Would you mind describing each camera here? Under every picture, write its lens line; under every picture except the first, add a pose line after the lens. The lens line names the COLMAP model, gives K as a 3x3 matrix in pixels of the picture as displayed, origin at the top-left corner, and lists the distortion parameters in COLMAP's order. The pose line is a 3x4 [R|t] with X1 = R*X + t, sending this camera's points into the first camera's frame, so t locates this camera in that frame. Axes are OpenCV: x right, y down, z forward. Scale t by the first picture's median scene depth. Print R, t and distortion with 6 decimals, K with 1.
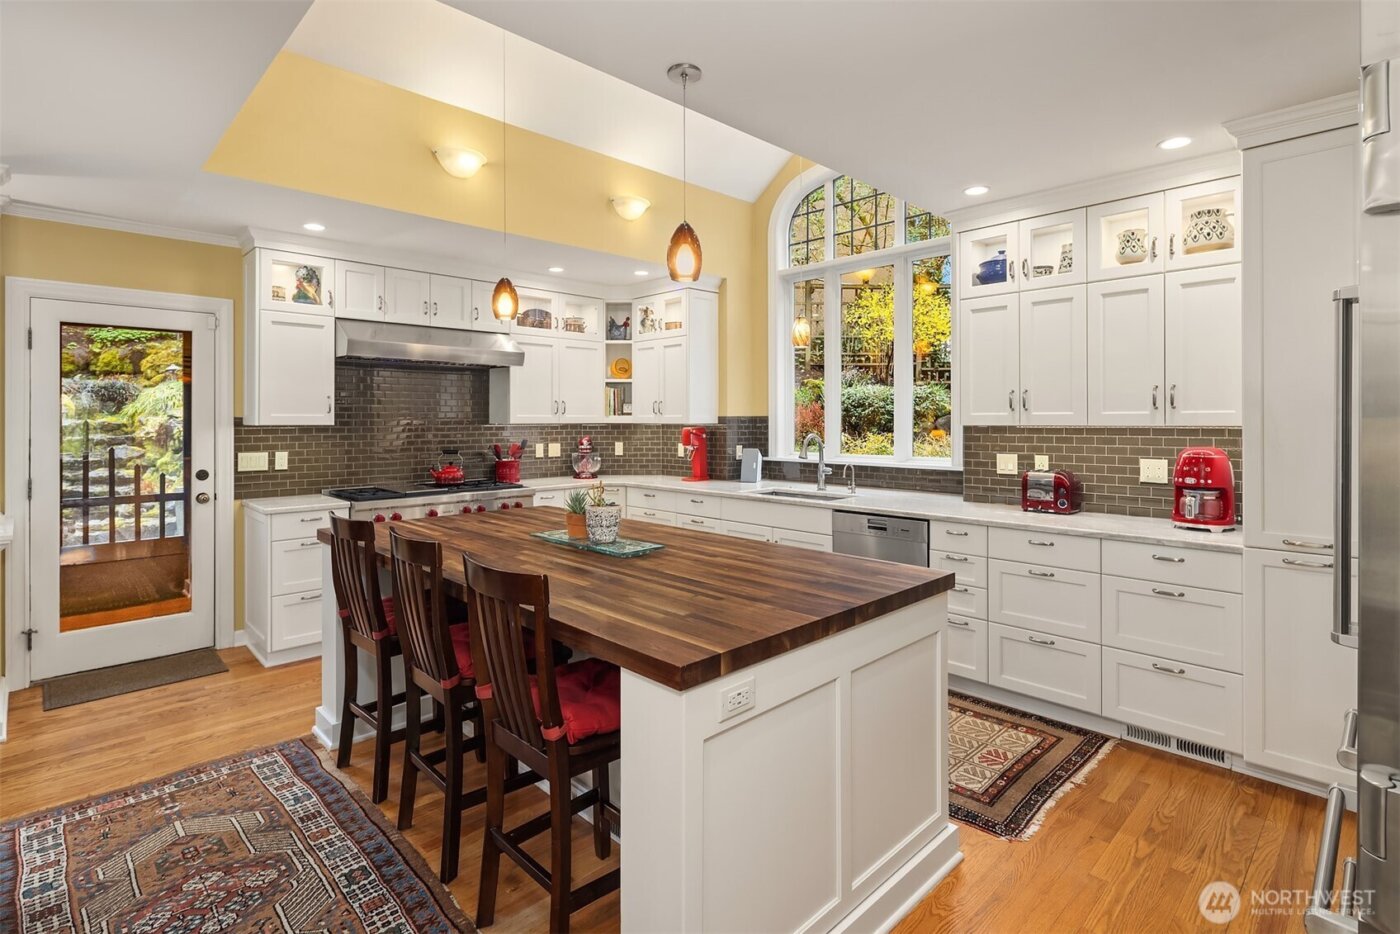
lens RADIAL K [[682.2, 0, 692.8], [0, 682.2, 429.7], [0, 0, 1]] dist [0.002159, 0.000151]
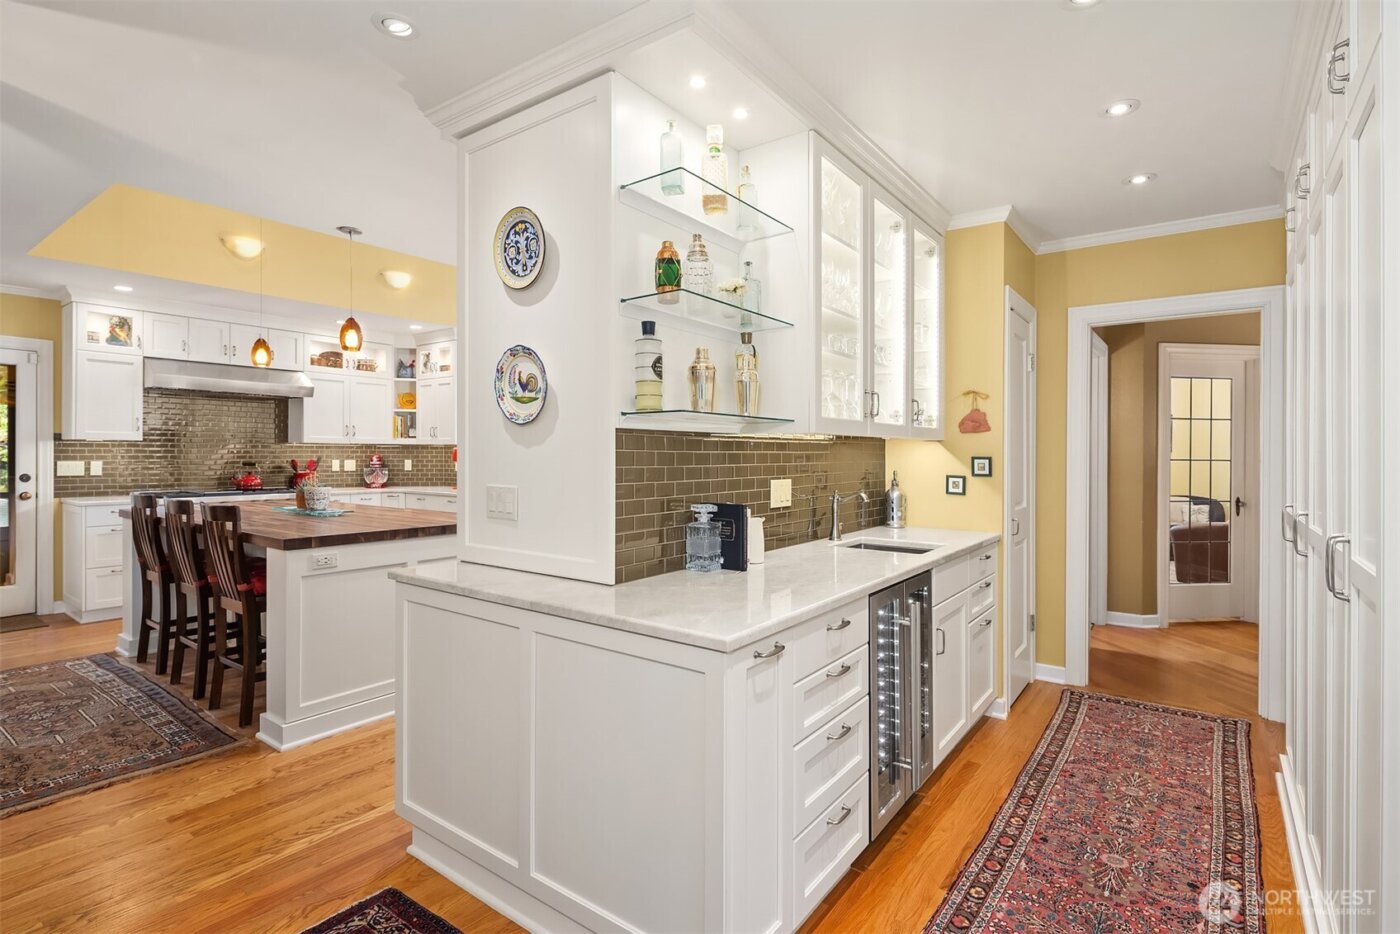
lens RADIAL K [[675.5, 0, 700.0], [0, 675.5, 467.0], [0, 0, 1]] dist [0.000073, -0.000388]
pose [[0.985936, 0.003620, 0.167086, 0.288691], [-0.004357, 0.999982, 0.004044, 0.032715], [-0.167069, -0.004715, 0.985934, -0.417449]]
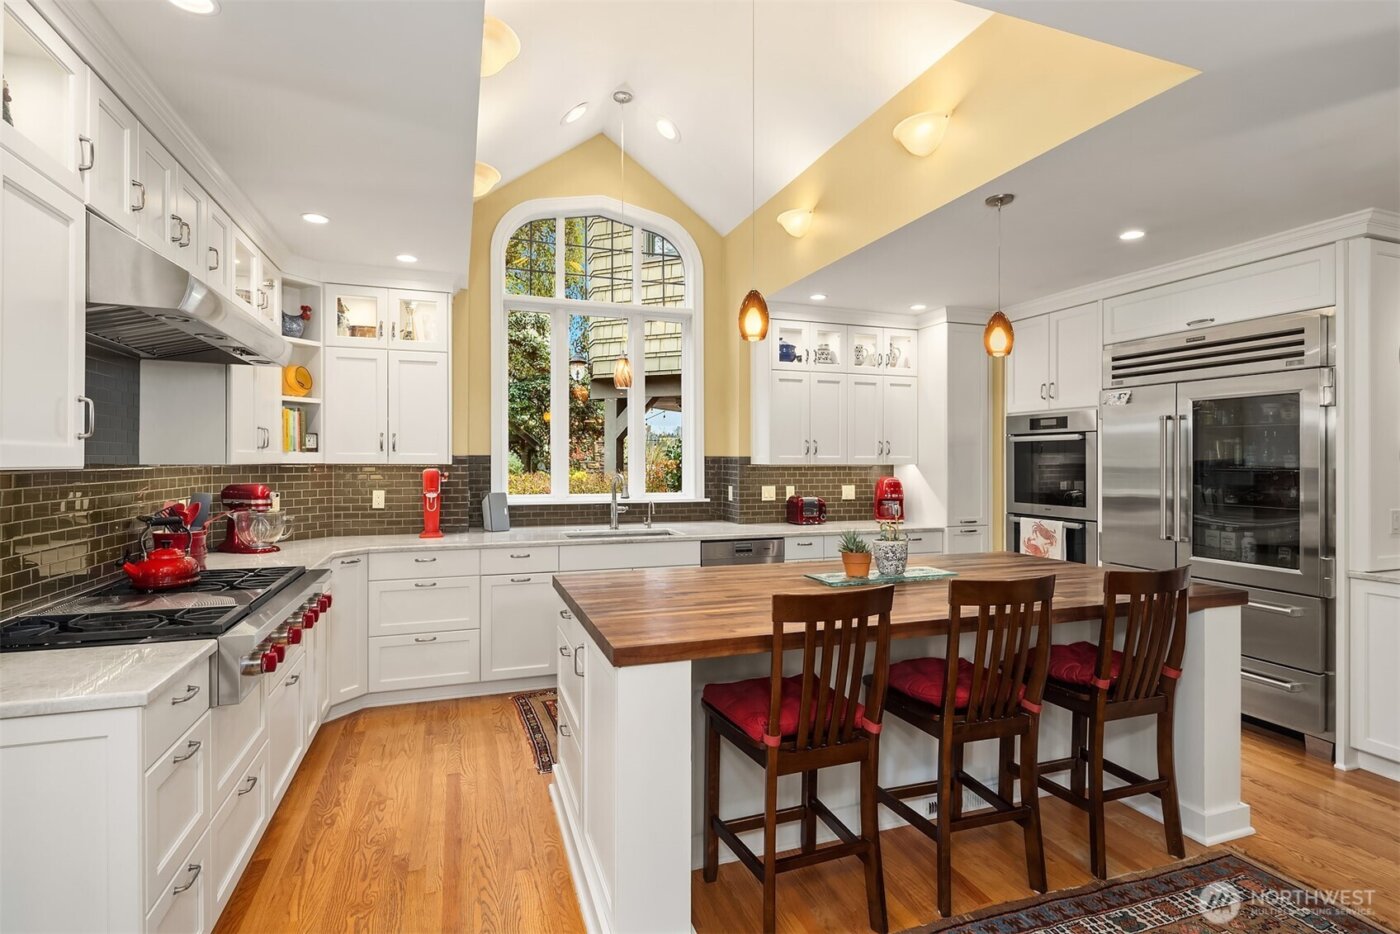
lens RADIAL K [[683.3, 0, 700.0], [0, 683.3, 467.0], [0, 0, 1]] dist [-0.021530, -0.000198]
pose [[0.408890, -0.007511, 0.912553, -0.727453], [0.007422, 0.999960, 0.004905, -0.008489], [-0.912553, 0.004767, 0.408930, 0.495767]]
